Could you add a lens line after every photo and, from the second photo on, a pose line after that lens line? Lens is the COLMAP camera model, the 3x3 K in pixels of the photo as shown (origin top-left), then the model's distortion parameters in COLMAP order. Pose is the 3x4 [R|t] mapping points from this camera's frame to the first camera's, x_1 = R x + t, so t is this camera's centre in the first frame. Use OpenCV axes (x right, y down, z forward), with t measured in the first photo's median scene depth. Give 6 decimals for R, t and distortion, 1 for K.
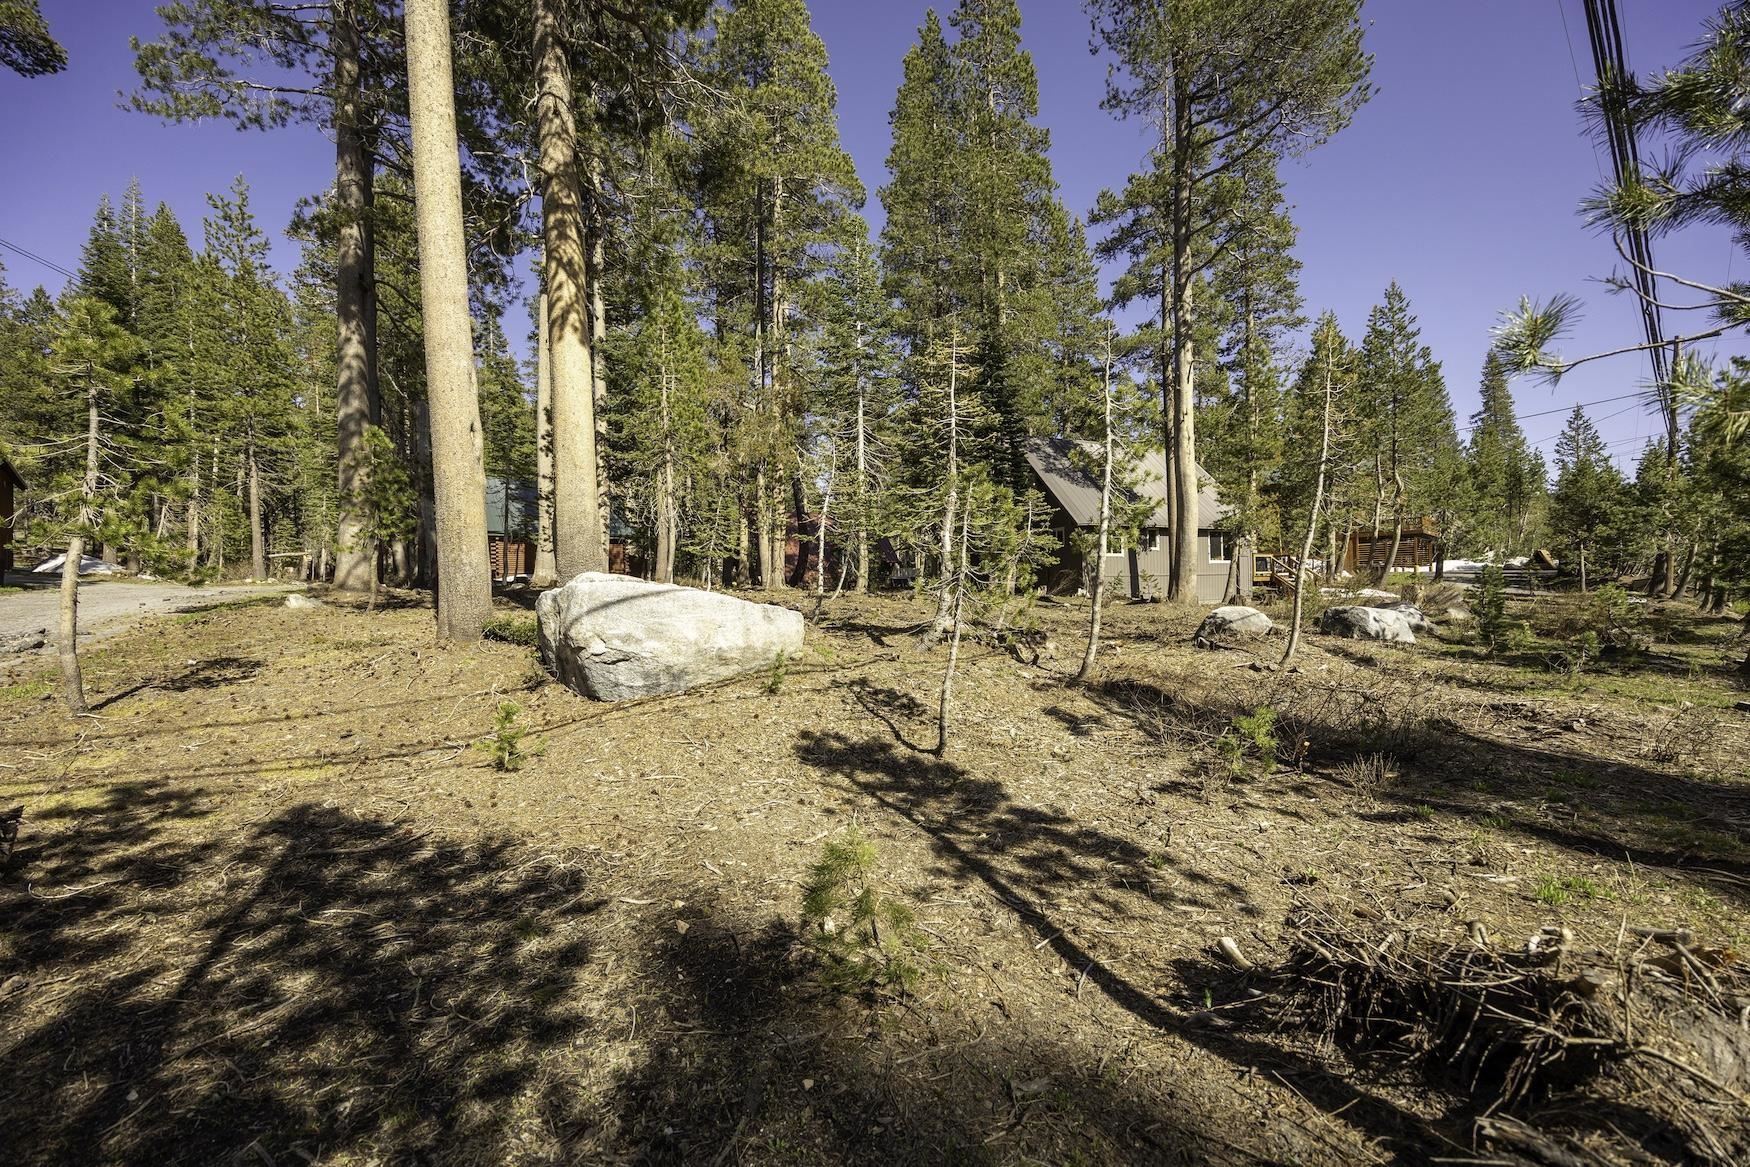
lens RADIAL K [[662.2, 0, 884.6], [0, 662.2, 578.6], [0, 0, 1]] dist [-0.001833, -0.000092]
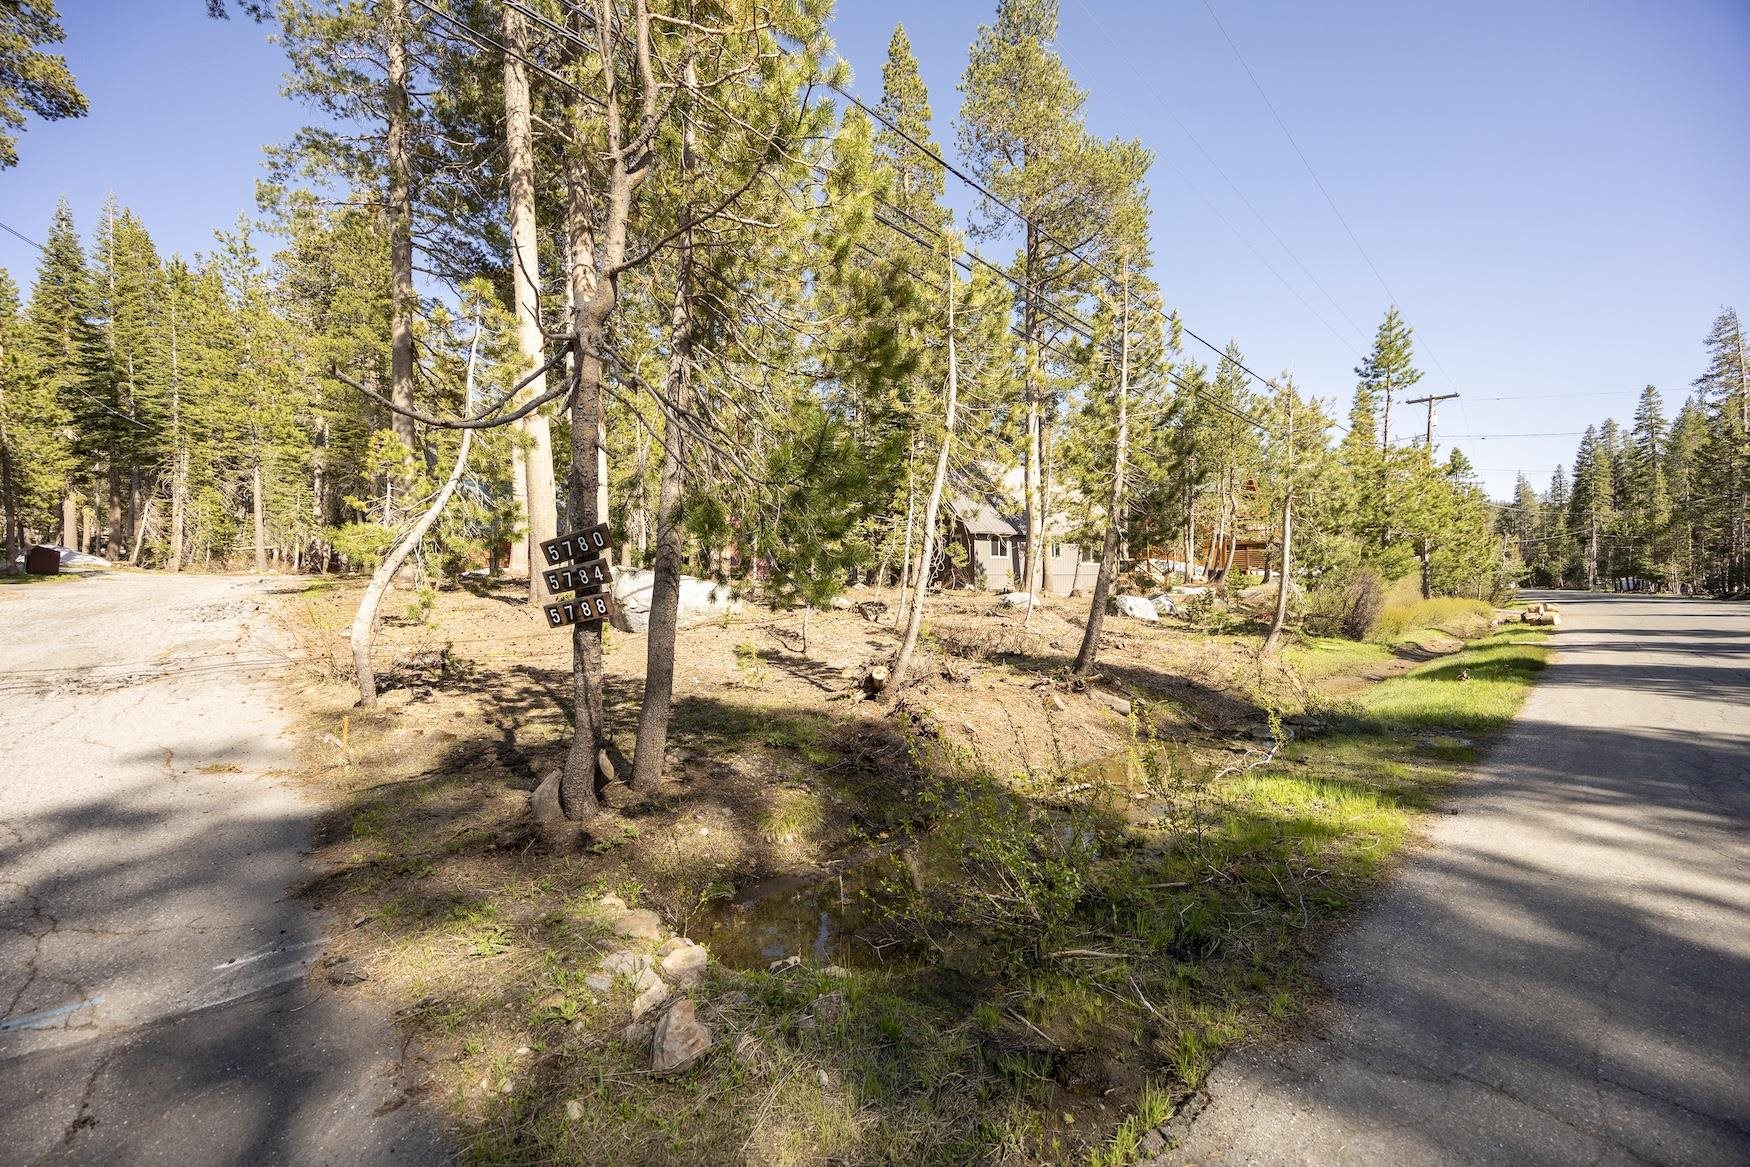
lens RADIAL K [[662.2, 0, 884.6], [0, 662.2, 578.6], [0, 0, 1]] dist [-0.001833, -0.000092]
pose [[0.996784, 0.008685, 0.079659, 0.033905], [-0.008865, 0.999959, 0.001906, 0.003576], [-0.079640, -0.002606, 0.996820, -0.228508]]
